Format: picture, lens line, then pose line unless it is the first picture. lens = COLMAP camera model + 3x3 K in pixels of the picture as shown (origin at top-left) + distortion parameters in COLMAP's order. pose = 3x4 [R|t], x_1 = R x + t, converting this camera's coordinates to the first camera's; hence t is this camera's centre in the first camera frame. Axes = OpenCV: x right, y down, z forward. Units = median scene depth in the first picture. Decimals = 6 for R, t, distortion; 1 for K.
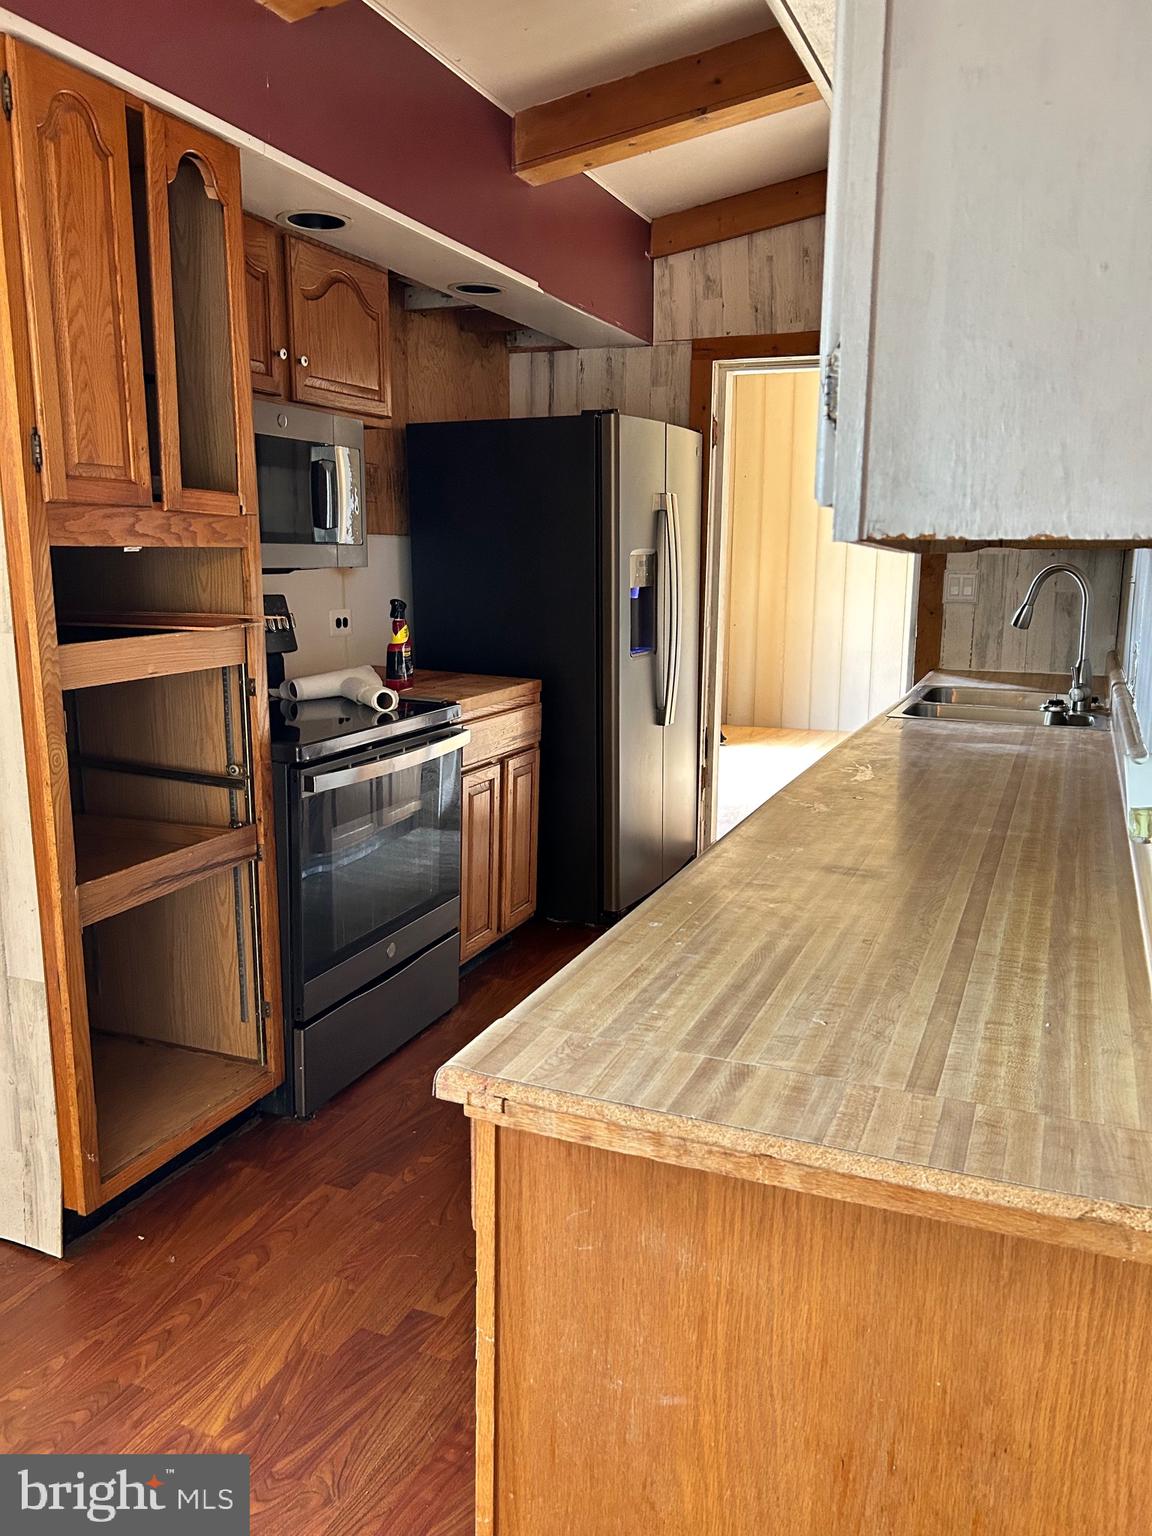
lens RADIAL K [[1176.8, 0, 576.0], [0, 1176.8, 768.0], [0, 0, 1]] dist [0.039192, -0.045685]
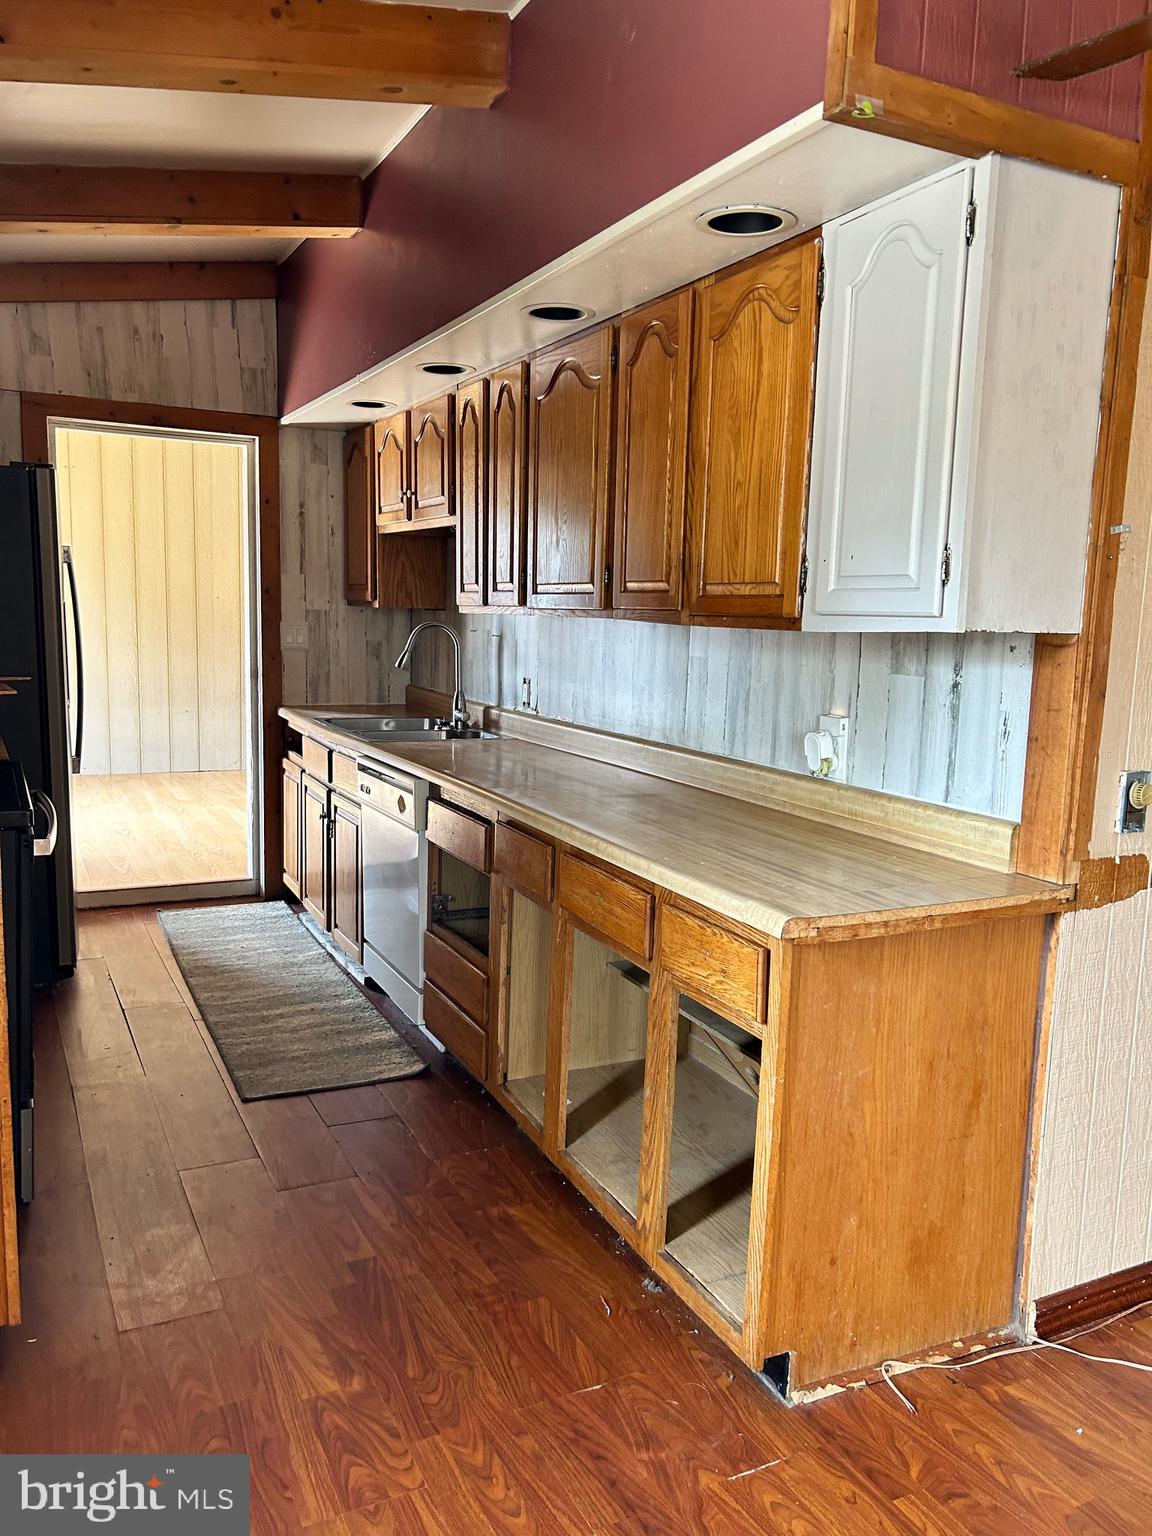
lens RADIAL K [[1176.8, 0, 576.0], [0, 1176.8, 768.0], [0, 0, 1]] dist [0.039192, -0.045685]
pose [[0.651142, -0.094058, 0.753105, -0.401503], [0.118222, 0.992748, 0.021772, -0.013108], [-0.749691, 0.074857, 0.657540, 0.012129]]
